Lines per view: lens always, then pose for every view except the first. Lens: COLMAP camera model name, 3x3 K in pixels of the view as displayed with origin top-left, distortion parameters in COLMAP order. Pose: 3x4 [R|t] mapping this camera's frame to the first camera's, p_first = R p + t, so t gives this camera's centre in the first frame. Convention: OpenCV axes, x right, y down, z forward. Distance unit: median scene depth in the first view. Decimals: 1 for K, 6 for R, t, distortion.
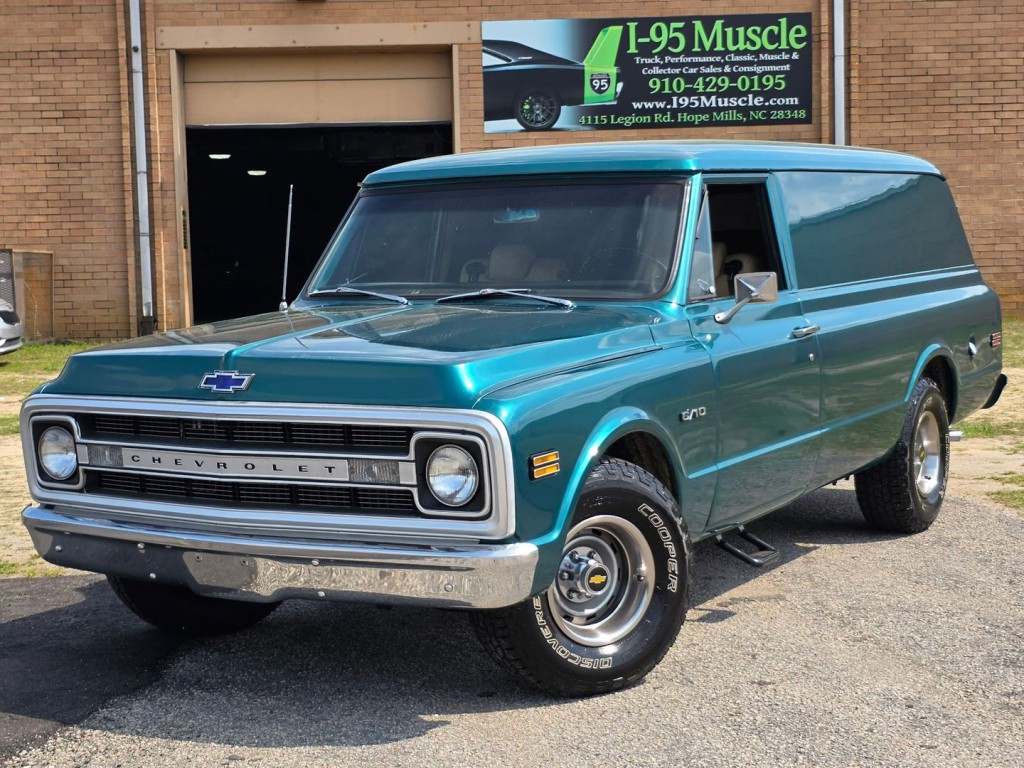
lens RADIAL K [[1836.8, 0, 453.1], [0, 1836.8, 384.6], [0, 0, 1]] dist [0.143510, -0.265286]
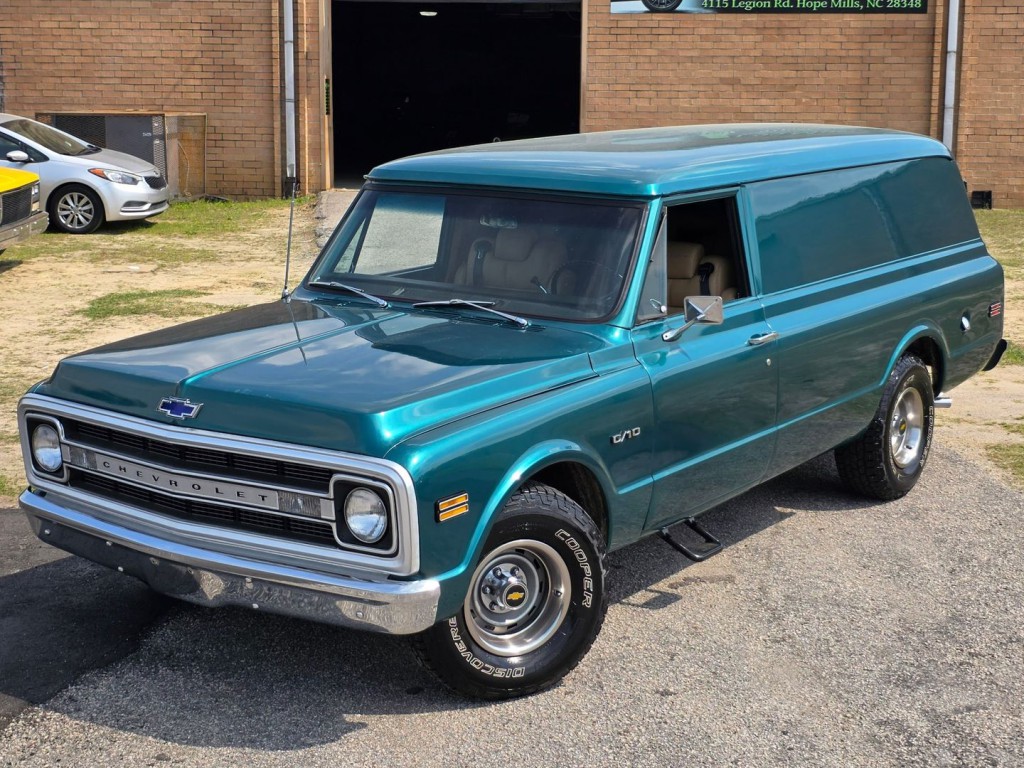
lens RADIAL K [[1720.1, 0, 510.1], [0, 1720.1, 351.2], [0, 0, 1]] dist [0.130154, -0.134158]
pose [[0.996529, 0.042715, -0.071456, 0.139067], [-0.035760, 0.994746, 0.095924, -0.134605], [0.075178, -0.093035, 0.992821, -0.007605]]
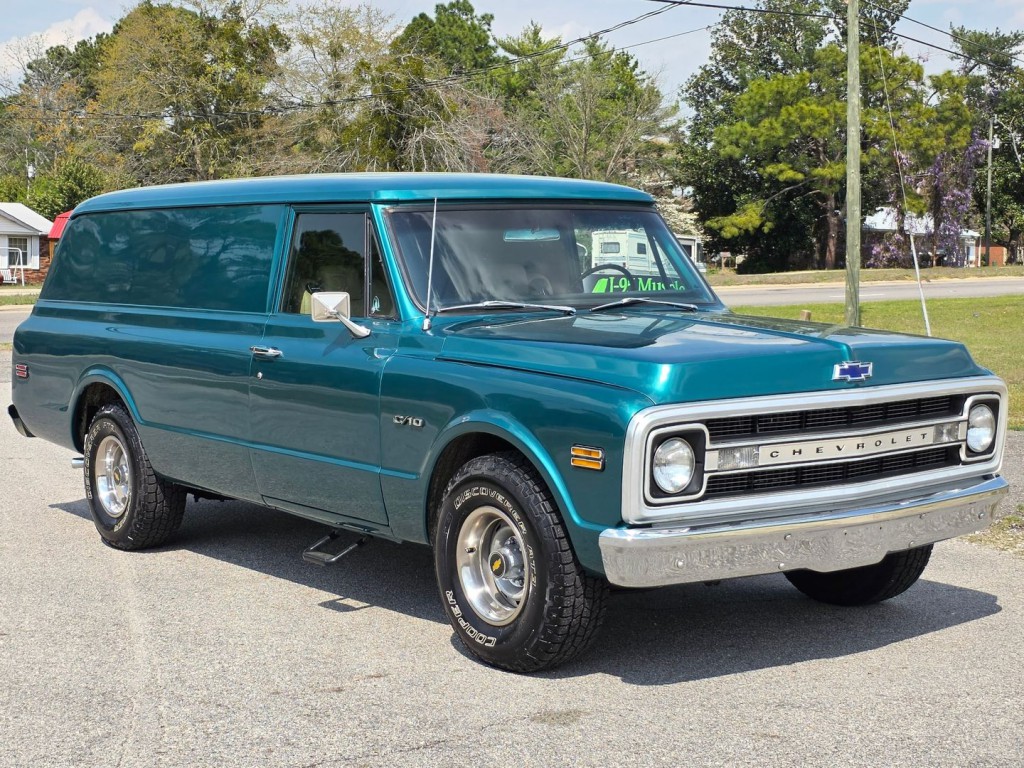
lens RADIAL K [[1720.1, 0, 510.1], [0, 1720.1, 351.2], [0, 0, 1]] dist [0.130154, -0.134158]
pose [[0.349551, -0.038194, 0.936139, -1.120866], [0.086036, 0.996256, 0.008521, -0.038537], [-0.932959, 0.077563, 0.351528, 0.783775]]
